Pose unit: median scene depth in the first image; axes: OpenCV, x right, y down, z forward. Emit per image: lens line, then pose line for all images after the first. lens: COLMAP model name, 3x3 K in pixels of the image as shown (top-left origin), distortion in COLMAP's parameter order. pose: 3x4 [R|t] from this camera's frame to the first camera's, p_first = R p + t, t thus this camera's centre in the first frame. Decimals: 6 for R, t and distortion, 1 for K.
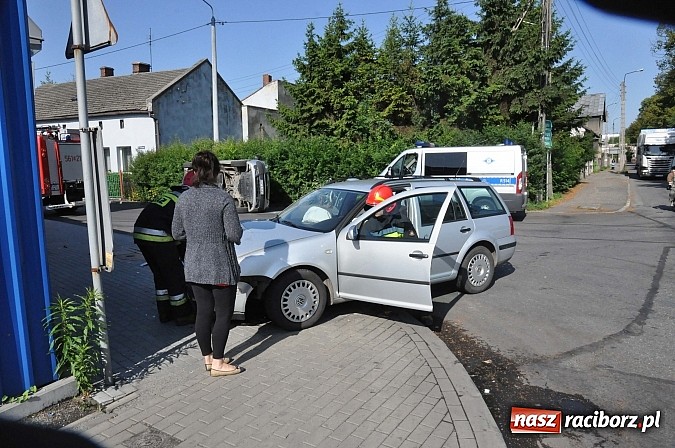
lens RADIAL K [[466.7, 0, 337.5], [0, 466.7, 224.0], [0, 0, 1]] dist [-0.120081, 0.093094]
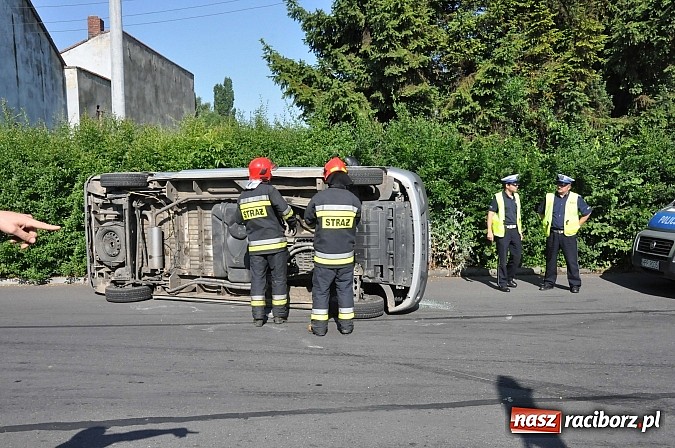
lens RADIAL K [[582.1, 0, 337.5], [0, 582.1, 224.0], [0, 0, 1]] dist [-0.071787, 0.164355]
pose [[0.909222, -0.027090, 0.415429, -0.373699], [0.050325, 0.997715, -0.045082, -0.068717], [-0.413259, 0.061896, 0.908508, 0.551758]]
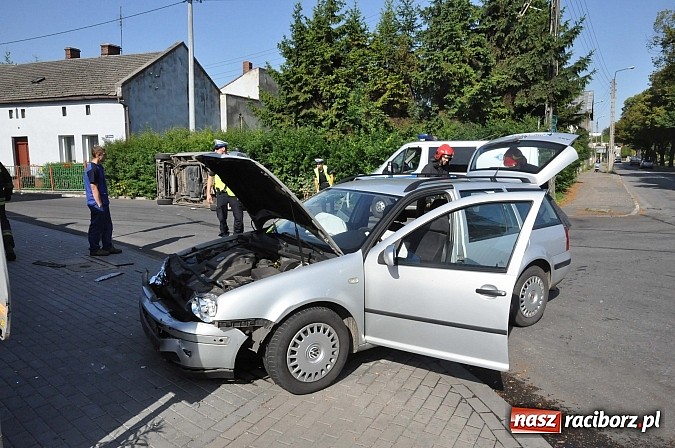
lens RADIAL K [[474.4, 0, 337.5], [0, 474.4, 224.0], [0, 0, 1]] dist [-0.115058, 0.091757]
pose [[0.998862, 0.011639, 0.046257, -0.020145], [-0.012085, 0.999883, 0.009373, -0.008719], [-0.046142, -0.009921, 0.998886, 0.074302]]
